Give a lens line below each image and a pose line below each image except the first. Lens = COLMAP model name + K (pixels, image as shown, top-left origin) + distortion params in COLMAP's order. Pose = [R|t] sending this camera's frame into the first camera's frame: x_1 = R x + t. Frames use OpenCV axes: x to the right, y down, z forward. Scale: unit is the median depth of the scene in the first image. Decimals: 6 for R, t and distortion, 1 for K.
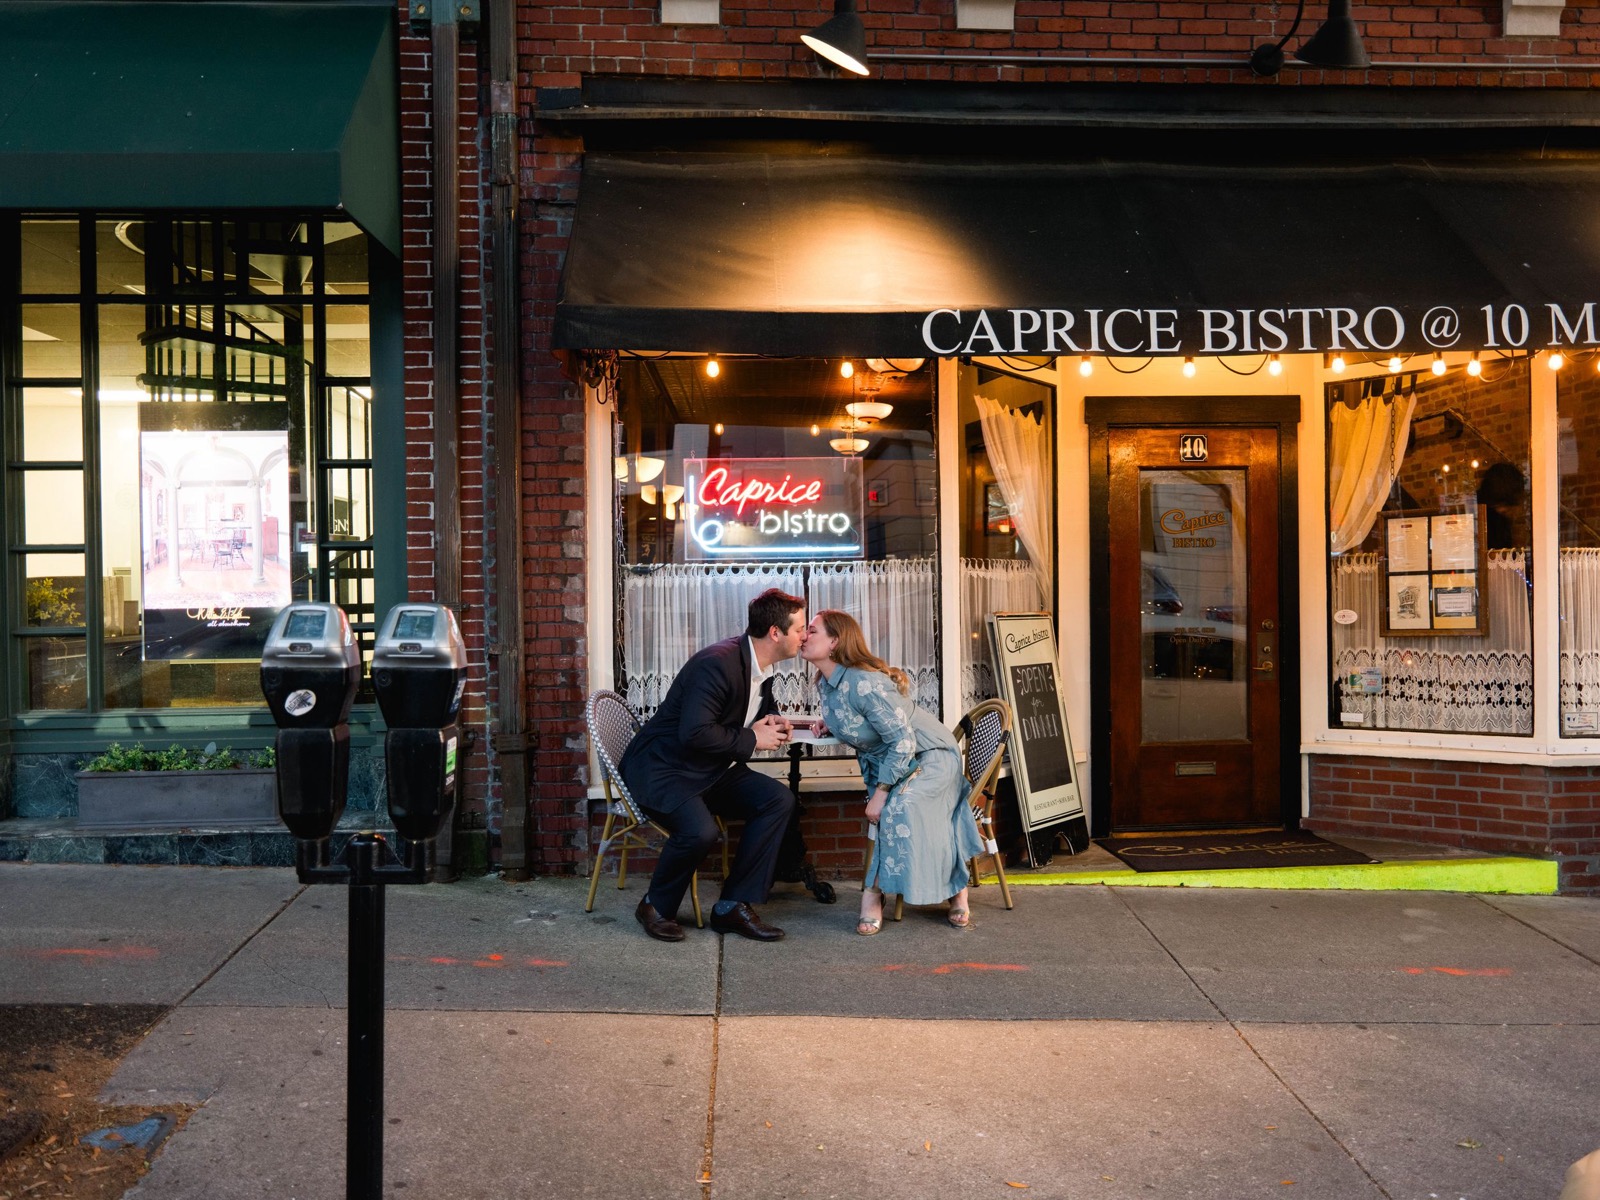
lens RADIAL K [[1282.2, 0, 800.0], [0, 1282.2, 600.0], [0, 0, 1]] dist [0.002849, 0.002671]
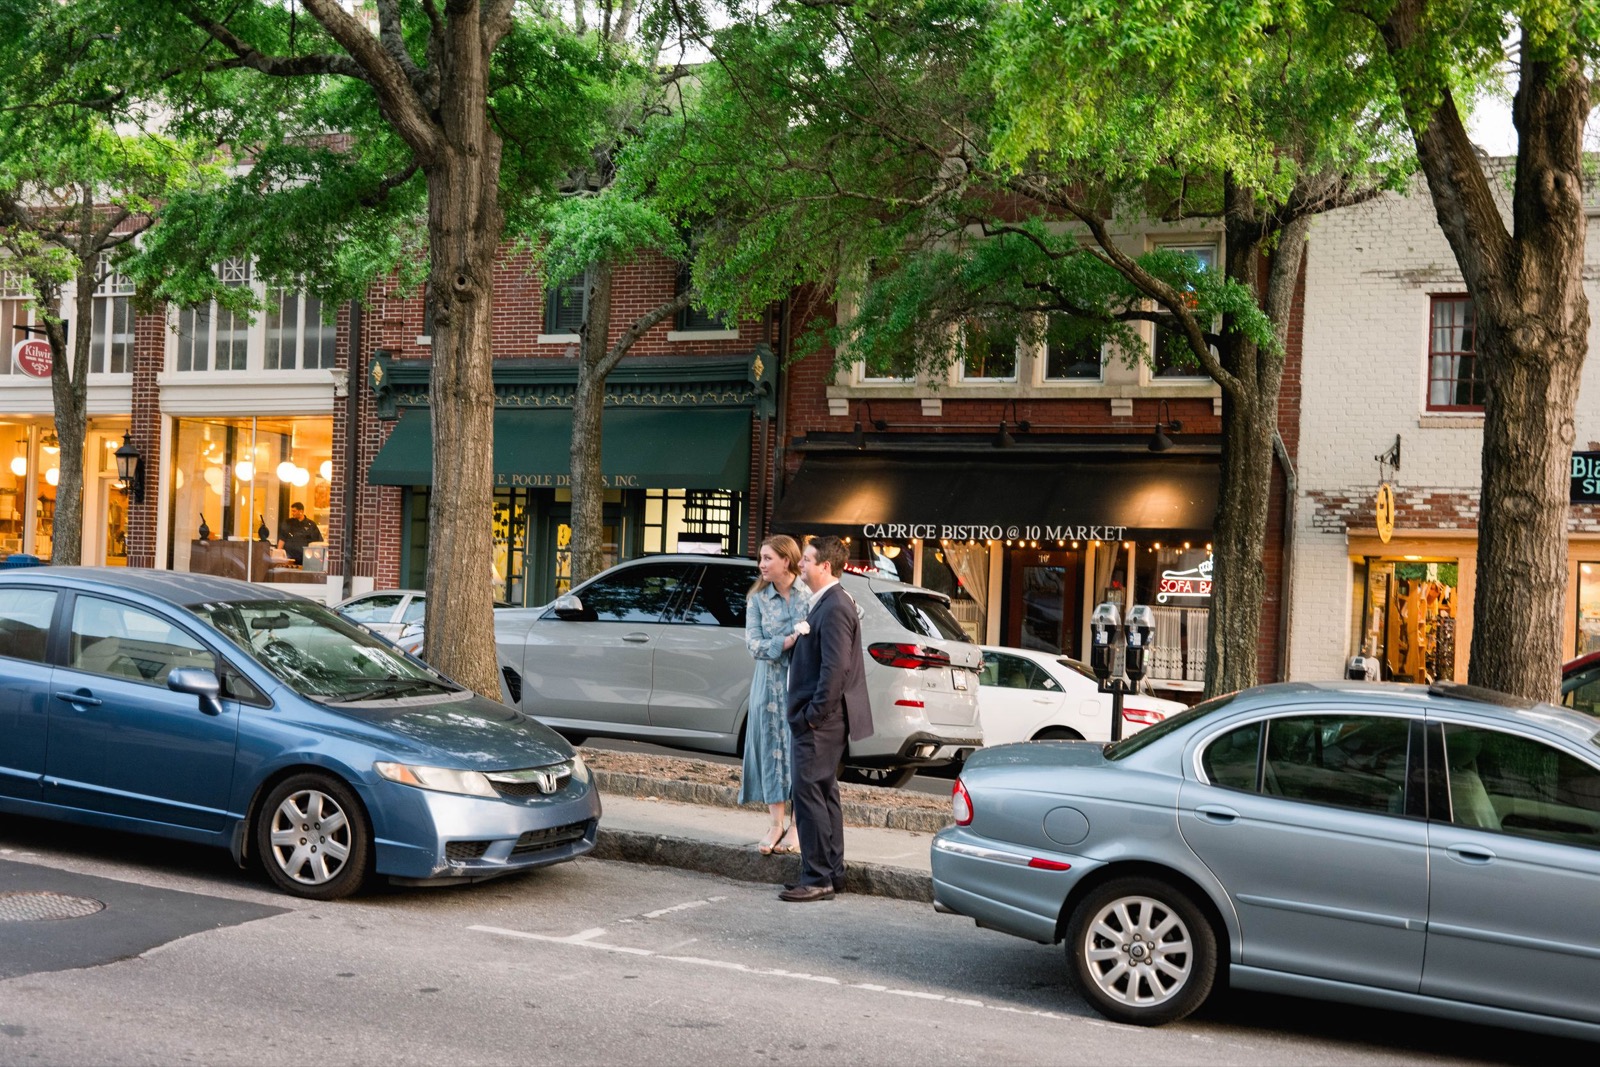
lens RADIAL K [[1956.3, 0, 800.0], [0, 1956.3, 533.5], [0, 0, 1]] dist [0.133187, -0.002146]
pose [[0.883181, 0.033561, -0.467830, 1.867006], [-0.059150, 0.997443, -0.040111, 0.015625], [0.465288, 0.063097, 0.882908, -2.887373]]
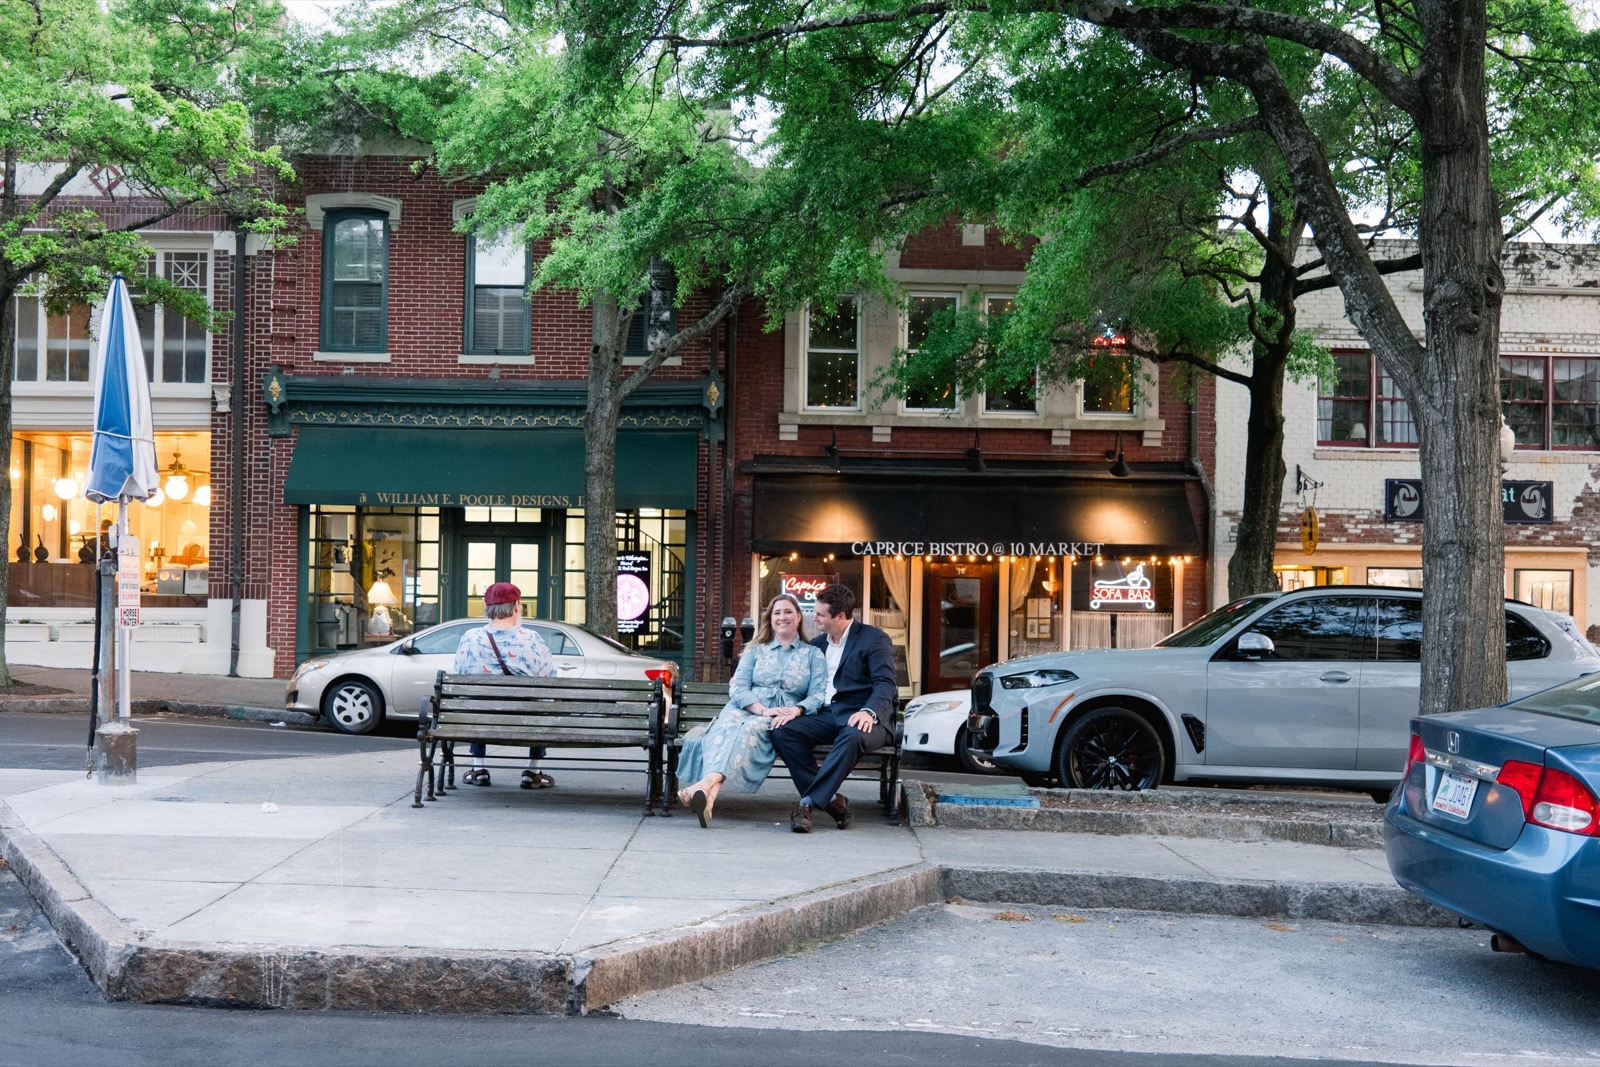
lens RADIAL K [[1562.2, 0, 710.4], [0, 1562.2, 536.1], [0, 0, 1]] dist [0.051628, 0.002833]
pose [[0.995990, 0.025891, -0.085632, 0.057719], [-0.030946, 0.997823, -0.058233, 0.023696], [0.083938, 0.060650, 0.994624, -2.721192]]
